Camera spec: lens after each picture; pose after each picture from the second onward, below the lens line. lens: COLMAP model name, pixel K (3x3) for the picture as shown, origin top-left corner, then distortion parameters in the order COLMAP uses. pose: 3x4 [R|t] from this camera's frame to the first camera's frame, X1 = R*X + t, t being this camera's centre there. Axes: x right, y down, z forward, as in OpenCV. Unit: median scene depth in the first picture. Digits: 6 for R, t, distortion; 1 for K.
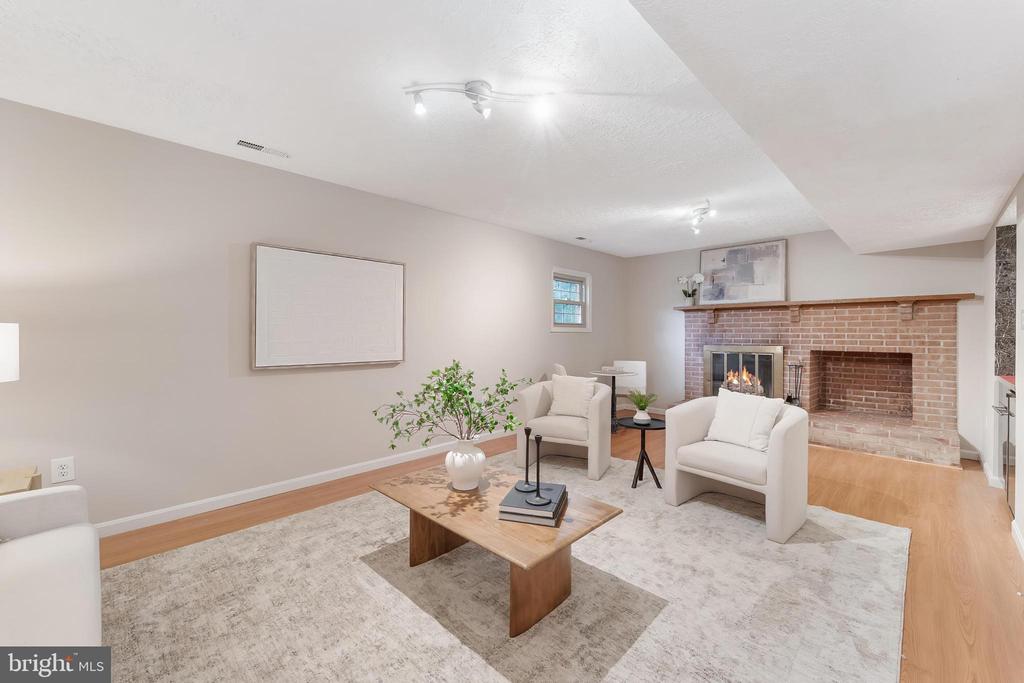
lens RADIAL K [[413.7, 0, 512.1], [0, 413.7, 335.6], [0, 0, 1]] dist [-0.000068, -0.001009]
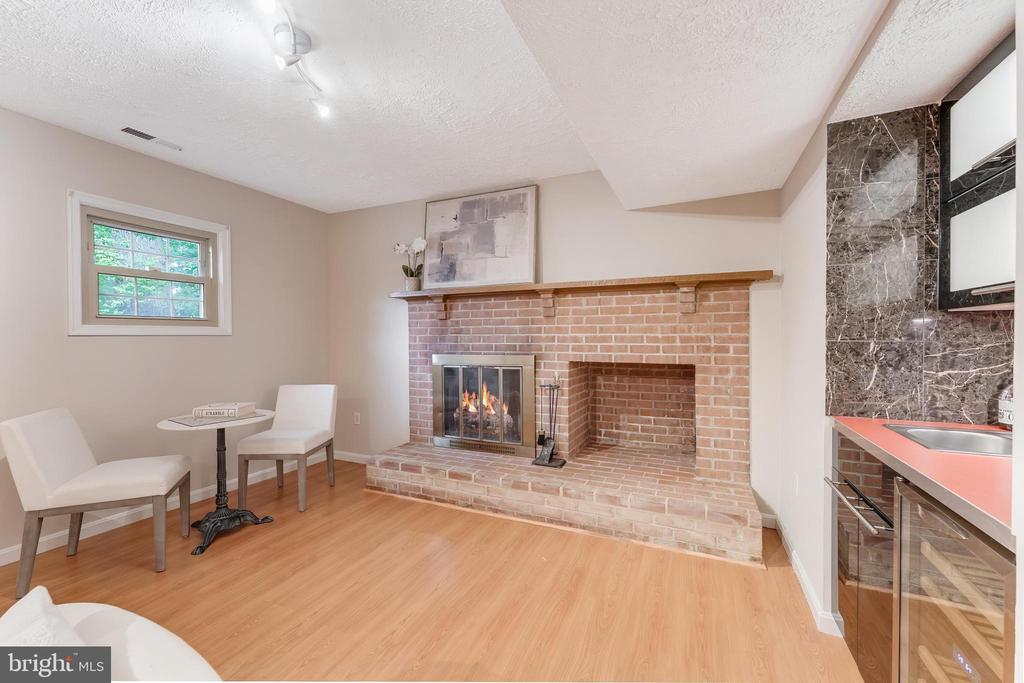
lens RADIAL K [[413.7, 0, 513.6], [0, 413.7, 340.2], [0, 0, 1]] dist [-0.000068, -0.001009]
pose [[0.933170, -0.011607, 0.359249, 0.413533], [0.009038, 0.999920, 0.008829, -0.003509], [-0.359322, -0.004992, 0.933200, 0.437461]]
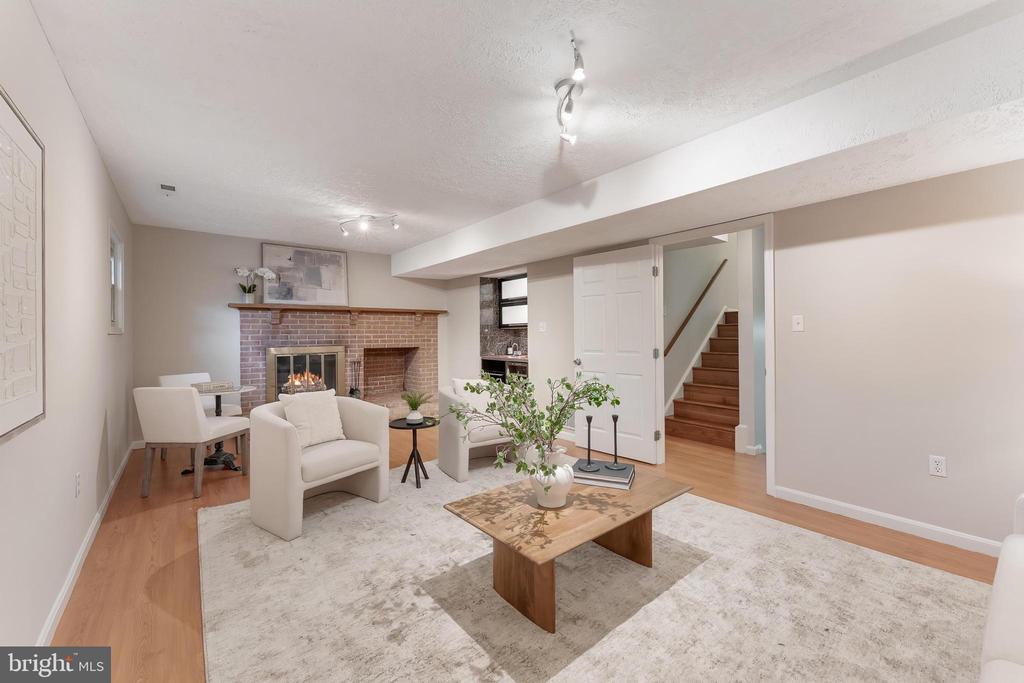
lens RADIAL K [[413.7, 0, 517.3], [0, 413.7, 335.0], [0, 0, 1]] dist [-0.000068, -0.001009]
pose [[0.107536, -0.005093, 0.994188, -0.438798], [0.011654, 0.999925, 0.003862, -0.003240], [-0.994133, 0.011171, 0.107588, 0.418791]]
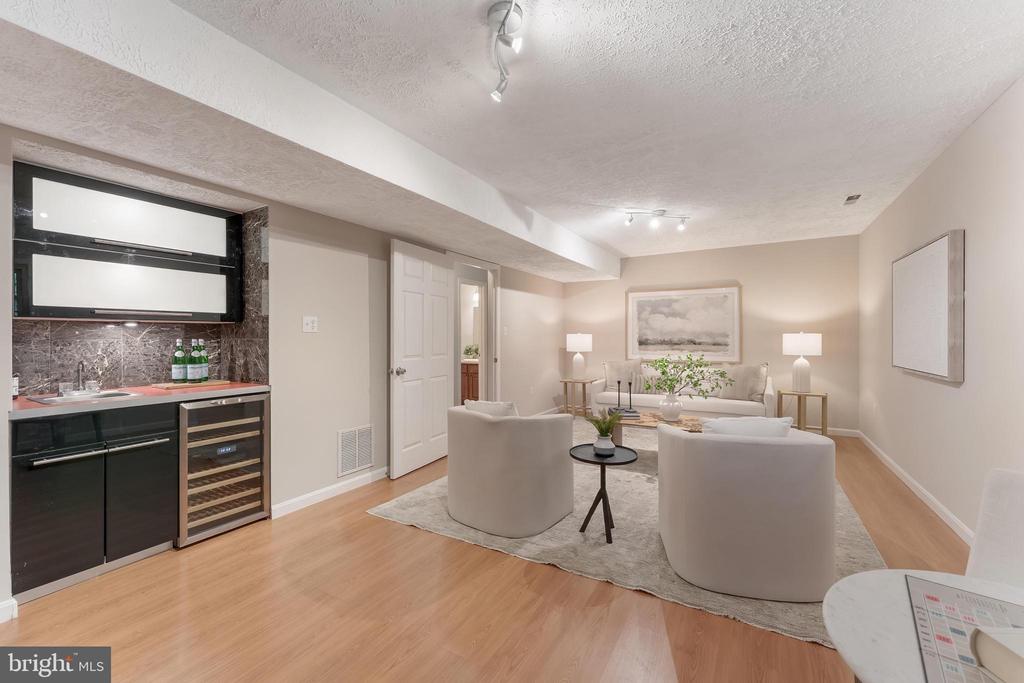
lens RADIAL K [[413.7, 0, 511.8], [0, 413.7, 335.5], [0, 0, 1]] dist [-0.000068, -0.001009]
pose [[-0.967969, -0.004565, -0.251027, 0.442986], [-0.005143, 0.999985, 0.001647, -0.004226], [0.251016, 0.002885, -0.967979, 1.116115]]
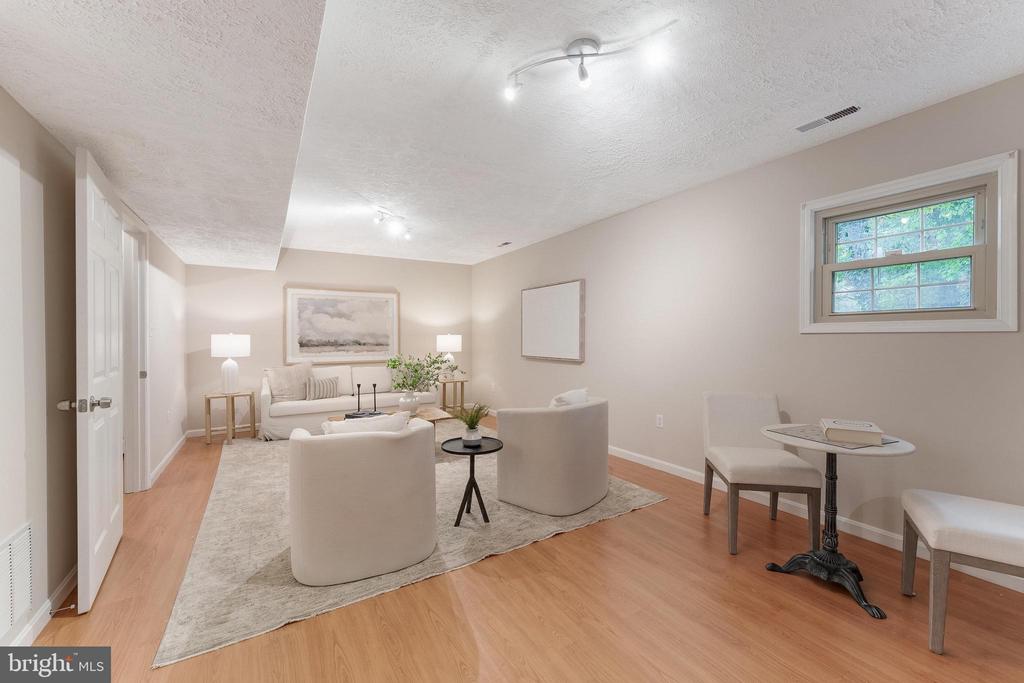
lens RADIAL K [[413.7, 0, 516.0], [0, 413.7, 340.4], [0, 0, 1]] dist [-0.000068, -0.001009]
pose [[-0.234634, 0.003615, -0.972077, 0.724099], [-0.004351, 0.999979, 0.004769, -0.001111], [0.972074, 0.005348, -0.234613, 0.840576]]
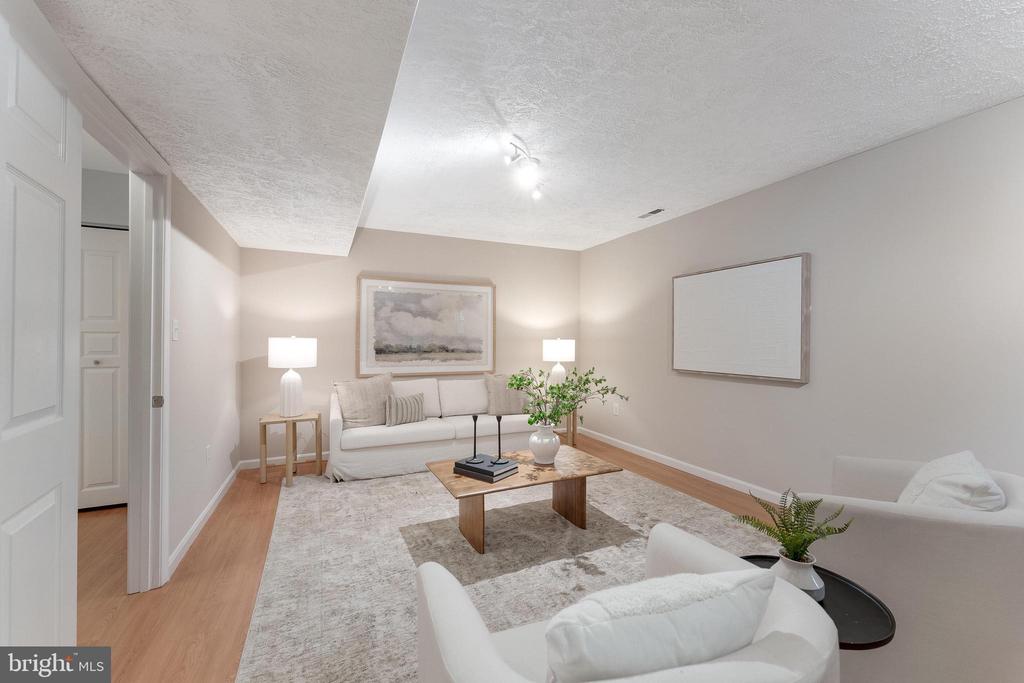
lens RADIAL K [[413.7, 0, 517.6], [0, 413.7, 340.2], [0, 0, 1]] dist [-0.000068, -0.001009]
pose [[-0.343839, -0.008284, -0.938992, 0.487282], [-0.010101, 0.999936, -0.005123, -0.003446], [0.938974, 0.007723, -0.343901, 0.586072]]
